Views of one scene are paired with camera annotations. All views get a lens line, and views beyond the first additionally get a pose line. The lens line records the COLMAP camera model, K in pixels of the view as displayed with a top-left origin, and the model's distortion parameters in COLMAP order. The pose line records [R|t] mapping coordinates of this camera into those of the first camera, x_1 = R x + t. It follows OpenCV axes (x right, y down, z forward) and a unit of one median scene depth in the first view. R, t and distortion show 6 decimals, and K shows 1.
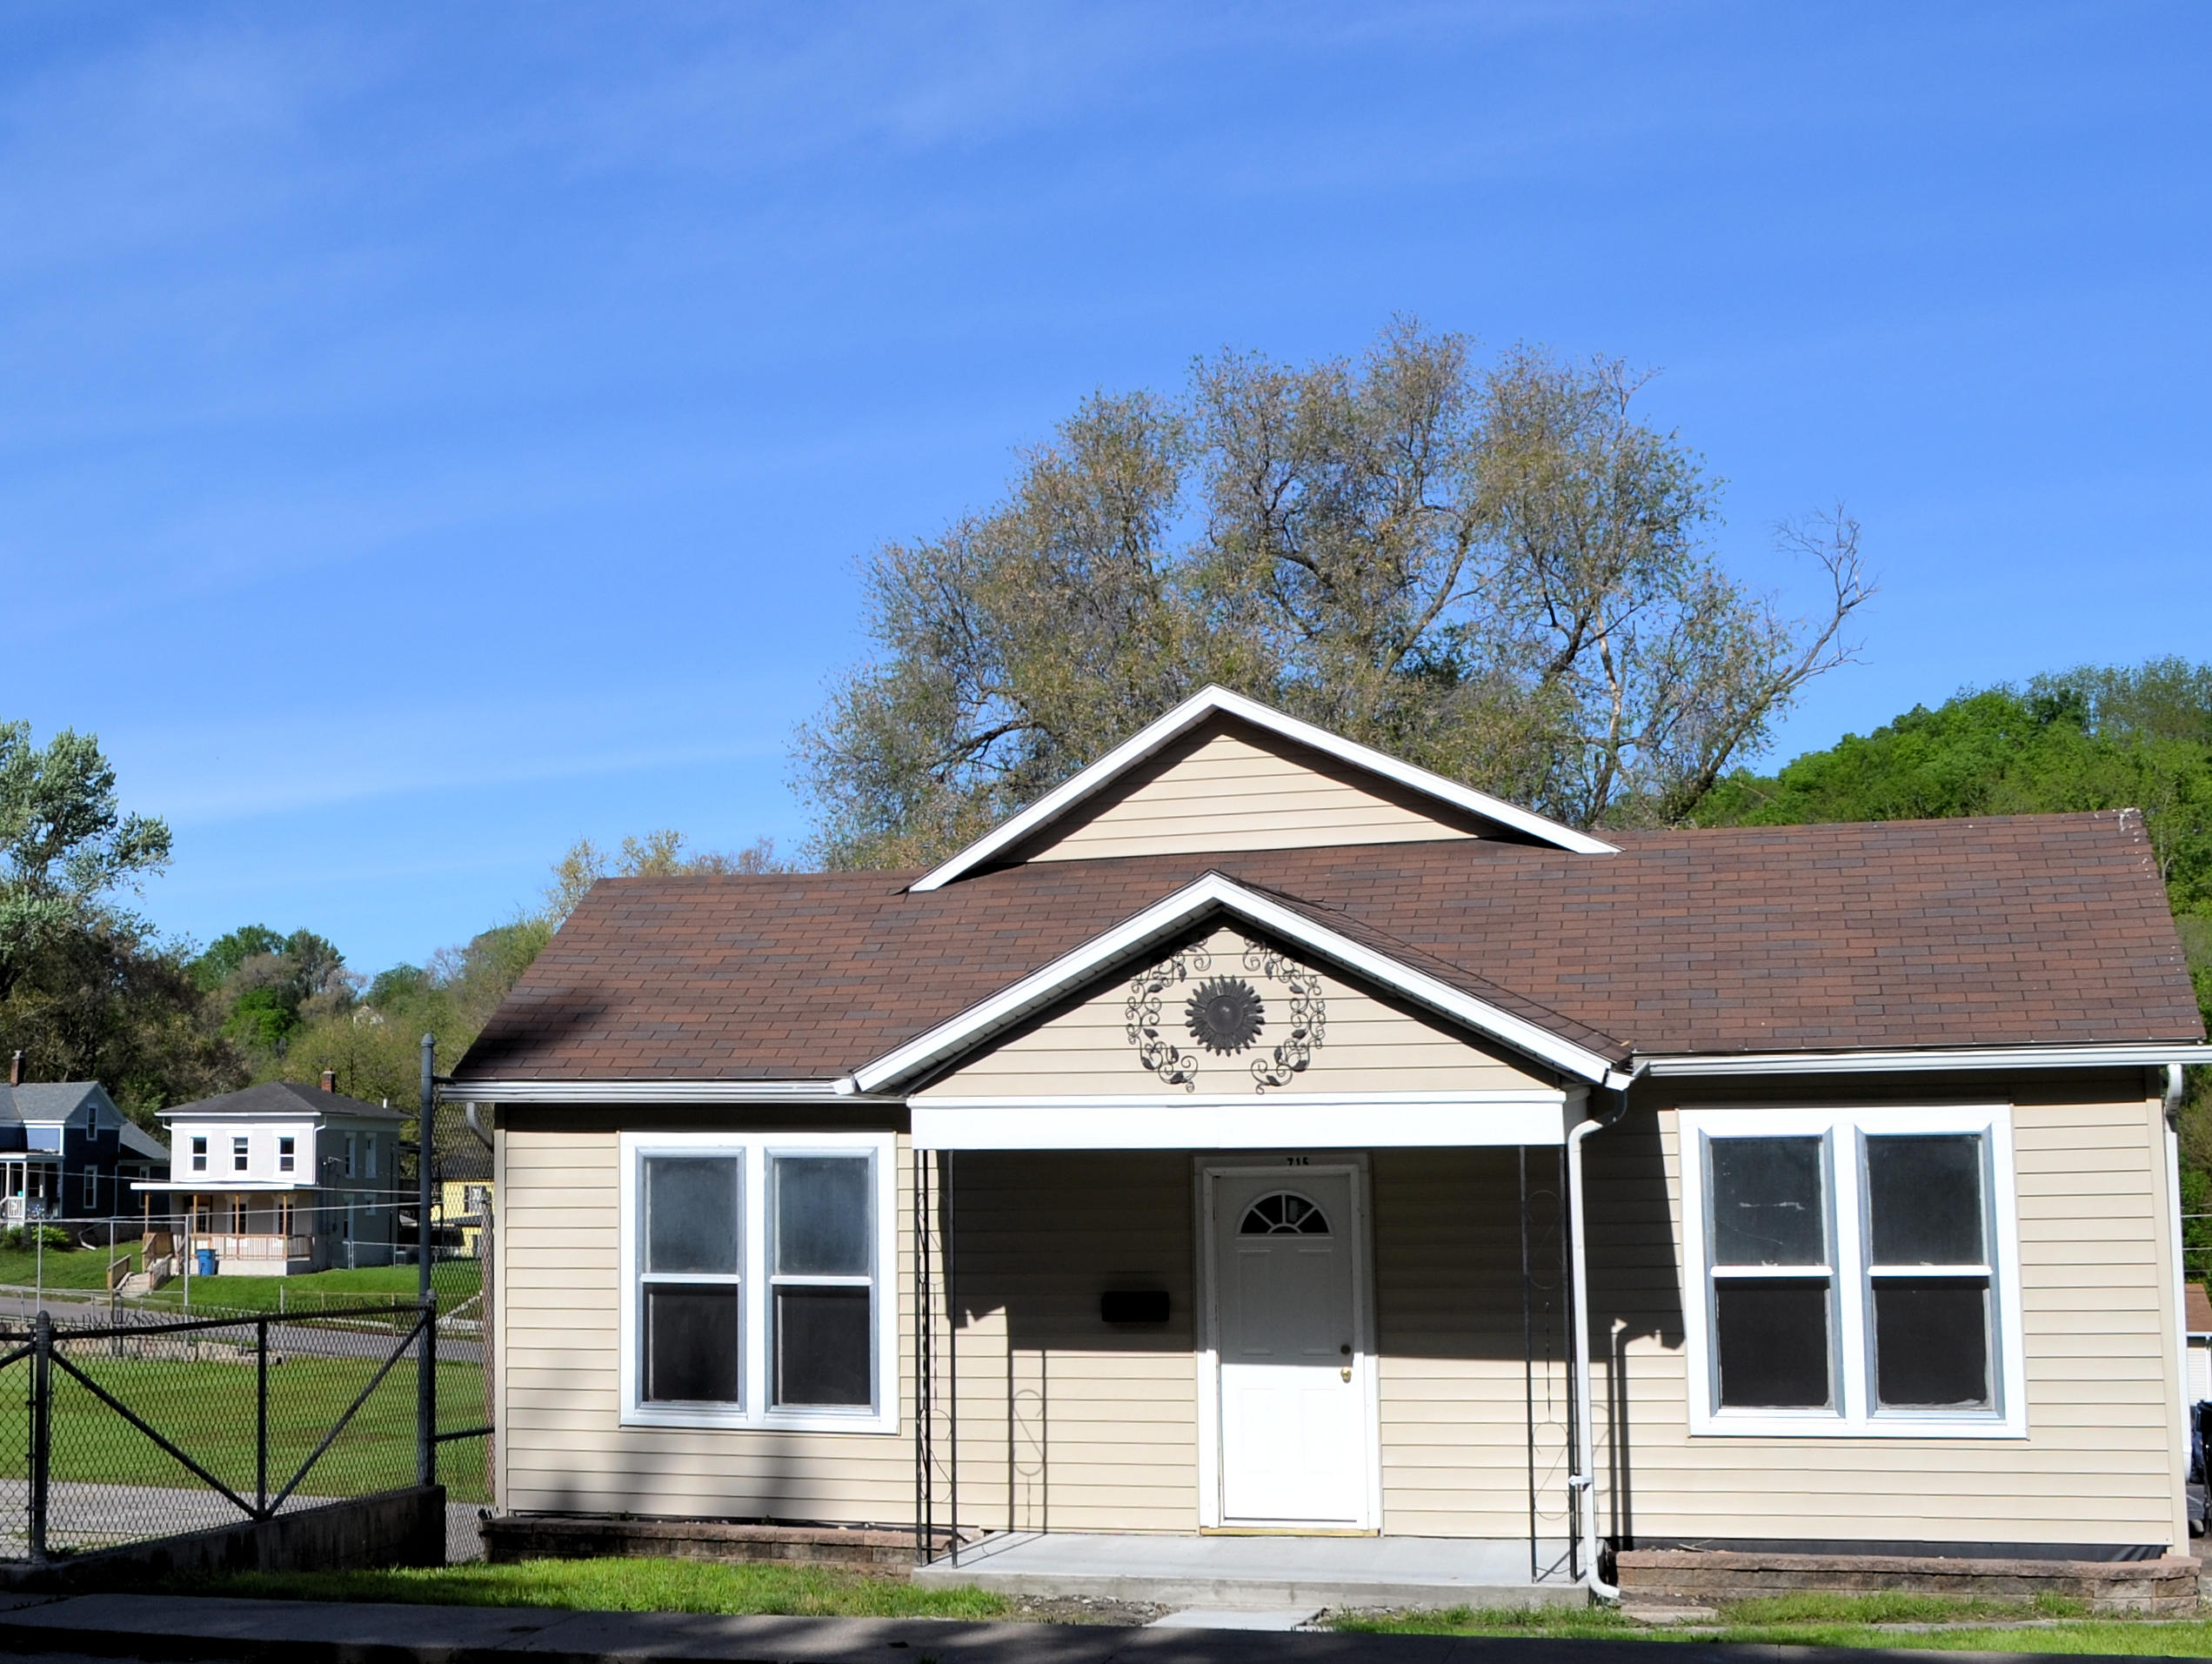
lens RADIAL K [[2833.4, 0, 1105.5], [0, 2833.4, 828.7], [0, 0, 1]] dist [-0.097437, 0.000000]
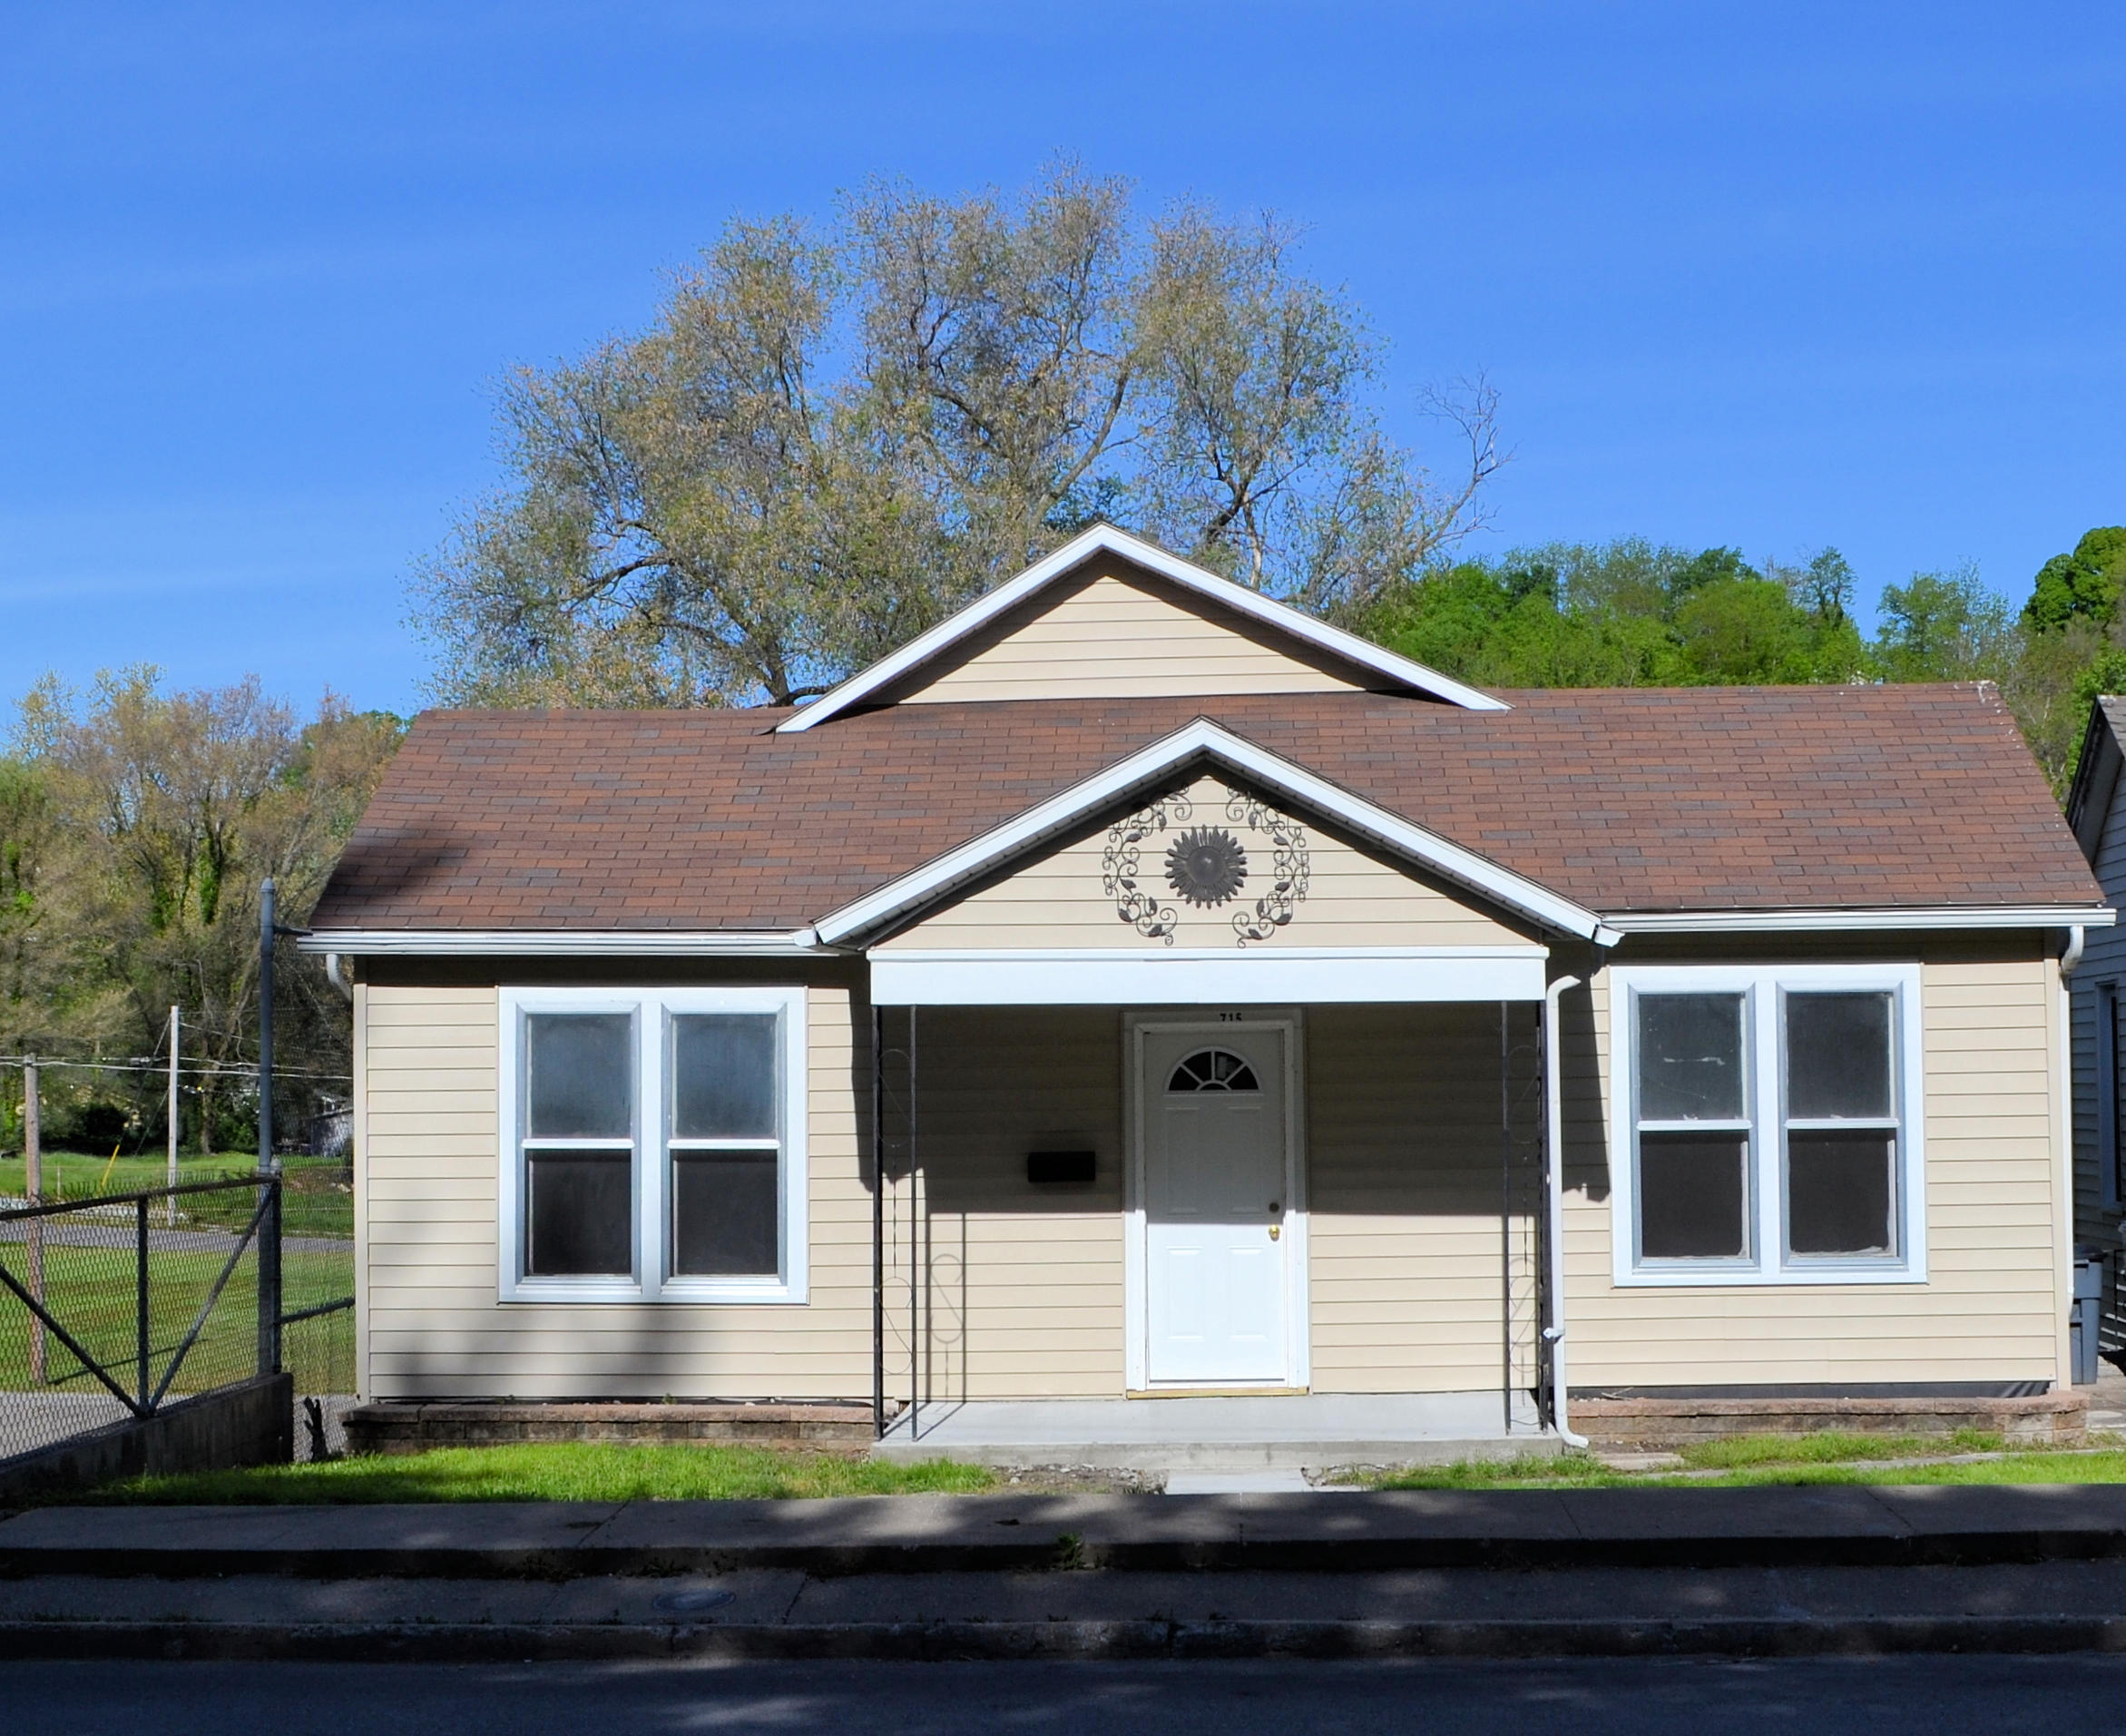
lens RADIAL K [[2868.1, 0, 1063.1], [0, 2868.1, 870.8], [0, 0, 1]] dist [-0.100611, 0.000000]
pose [[0.970517, 0.011306, 0.240766, -0.227244], [-0.026893, 0.997741, 0.061554, 0.007749], [-0.239526, -0.066214, 0.968629, 0.057071]]
